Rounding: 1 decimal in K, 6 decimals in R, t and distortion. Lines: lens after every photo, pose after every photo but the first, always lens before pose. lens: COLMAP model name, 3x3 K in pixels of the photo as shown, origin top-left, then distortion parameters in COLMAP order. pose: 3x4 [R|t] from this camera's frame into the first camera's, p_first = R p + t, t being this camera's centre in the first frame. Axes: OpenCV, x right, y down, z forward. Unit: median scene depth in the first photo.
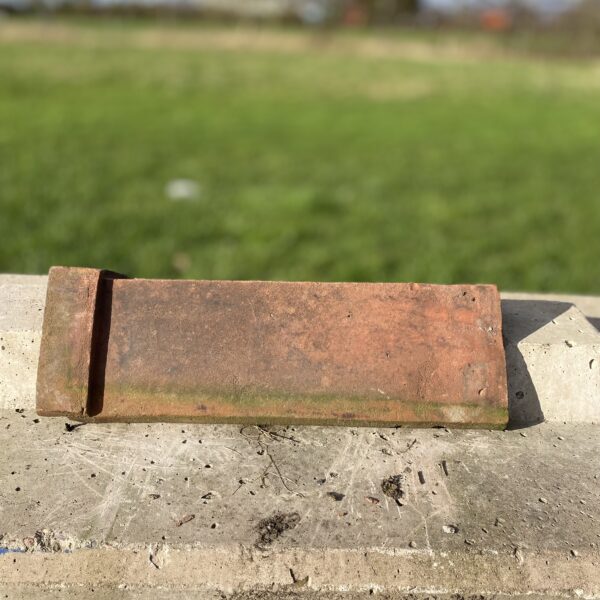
lens RADIAL K [[626.6, 0, 306.7], [0, 626.6, 288.4], [0, 0, 1]] dist [-0.013289, 0.000000]
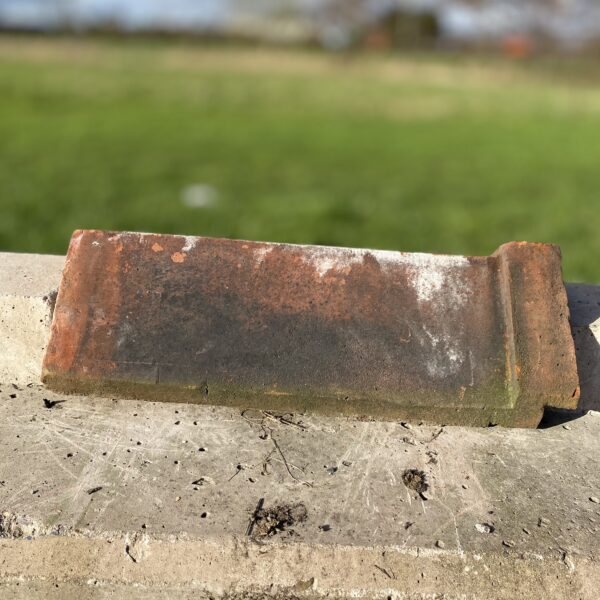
lens RADIAL K [[626.6, 0, 307.3], [0, 626.6, 285.7], [0, 0, 1]] dist [-0.013289, 0.000000]
pose [[0.999400, 0.021534, -0.027118, 0.006731], [-0.022574, 0.998999, -0.038610, 0.088882], [0.026259, 0.039199, 0.998886, 0.130323]]
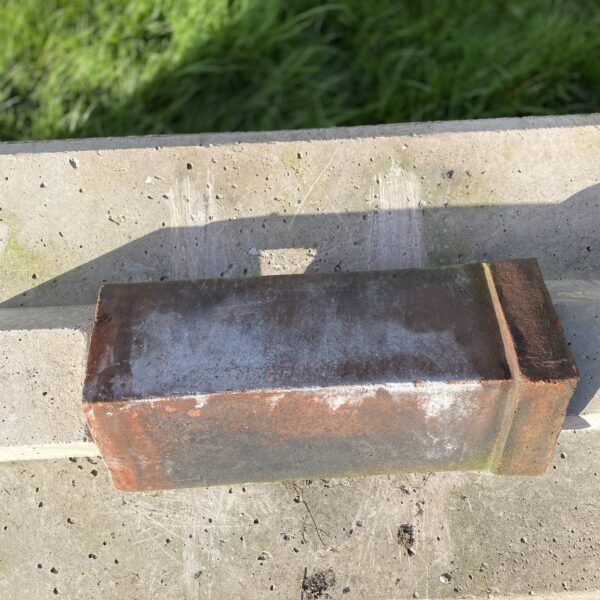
lens RADIAL K [[626.6, 0, 299.4], [0, 626.6, 294.7], [0, 0, 1]] dist [-0.013289, 0.000000]
pose [[0.998533, -0.038813, -0.037750, -0.010571], [0.051246, 0.452479, 0.890301, -1.016080], [-0.017475, -0.890930, 0.453805, 0.854623]]
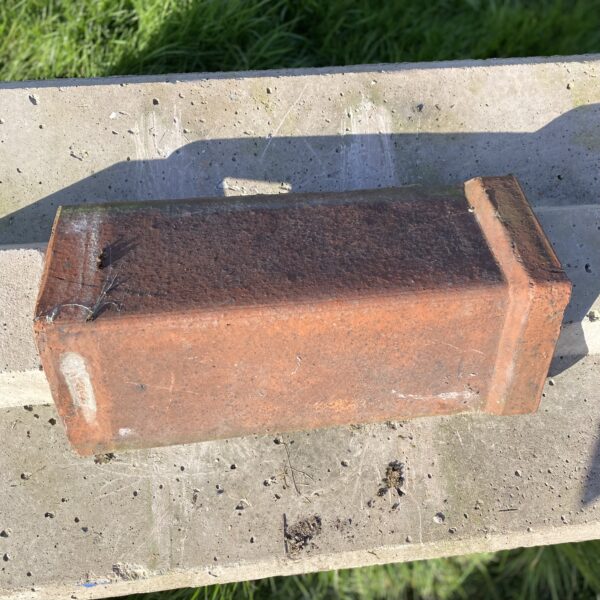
lens RADIAL K [[626.6, 0, 318.1], [0, 626.6, 297.5], [0, 0, 1]] dist [-0.013289, 0.000000]
pose [[0.996493, -0.071771, 0.043018, -0.032666], [0.003346, 0.547876, 0.836553, -0.833570], [-0.083609, -0.833475, 0.546195, 0.639898]]
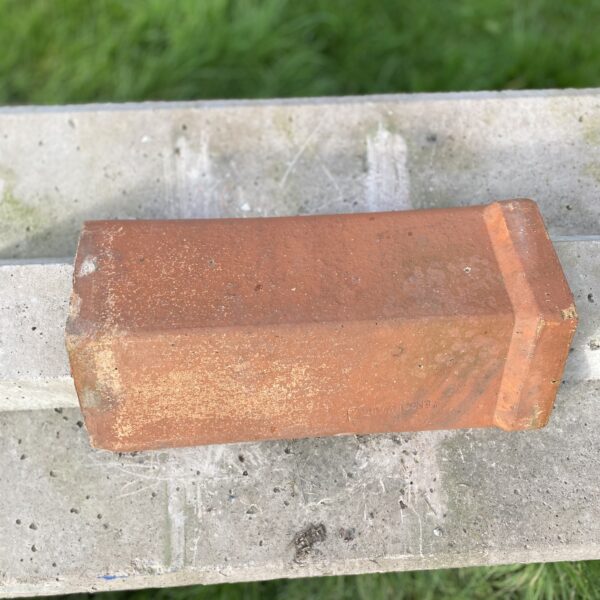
lens RADIAL K [[626.6, 0, 307.8], [0, 626.6, 298.6], [0, 0, 1]] dist [-0.013289, 0.000000]
pose [[0.999243, -0.038800, -0.002679, -0.022938], [0.023679, 0.552283, 0.833320, -0.906604], [-0.030854, -0.832753, 0.552784, 0.626376]]
